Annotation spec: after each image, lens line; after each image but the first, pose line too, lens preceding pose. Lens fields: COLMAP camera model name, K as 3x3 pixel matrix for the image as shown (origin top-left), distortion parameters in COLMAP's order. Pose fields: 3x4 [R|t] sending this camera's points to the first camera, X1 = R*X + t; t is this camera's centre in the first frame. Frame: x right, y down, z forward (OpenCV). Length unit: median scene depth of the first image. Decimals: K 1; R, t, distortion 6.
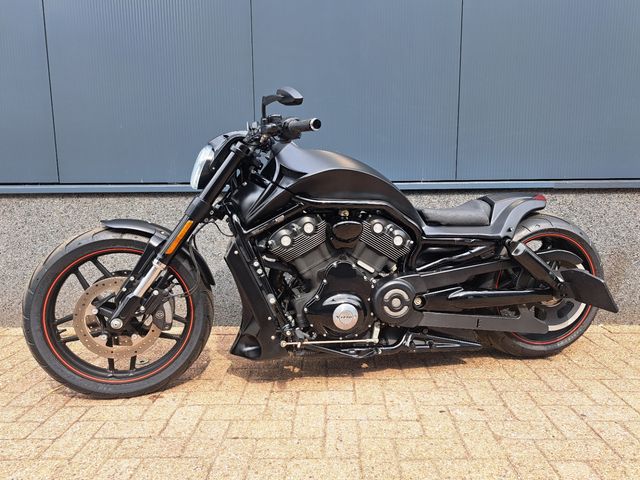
lens RADIAL K [[467.8, 0, 320.0], [0, 467.8, 237.3], [0, 0, 1]] dist [0.032576, -0.027012]
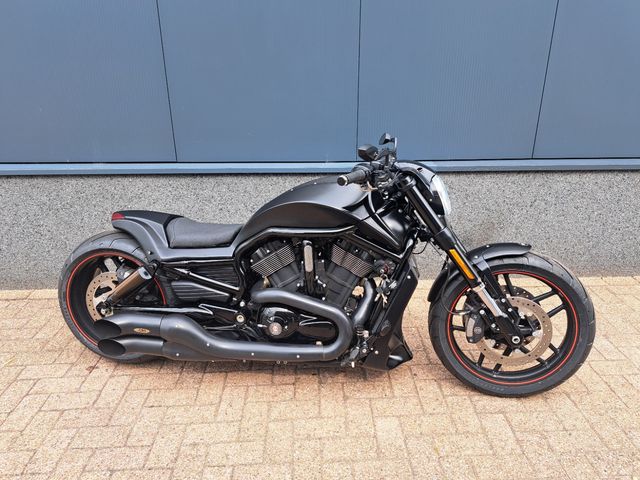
lens RADIAL K [[467.8, 0, 331.0], [0, 467.8, 227.8], [0, 0, 1]] dist [0.032576, -0.027012]
pose [[0.997016, -0.016156, 0.075487, 0.201951], [-0.001428, 0.973827, 0.227287, -0.319030], [-0.077183, -0.226717, 0.970898, -0.189198]]
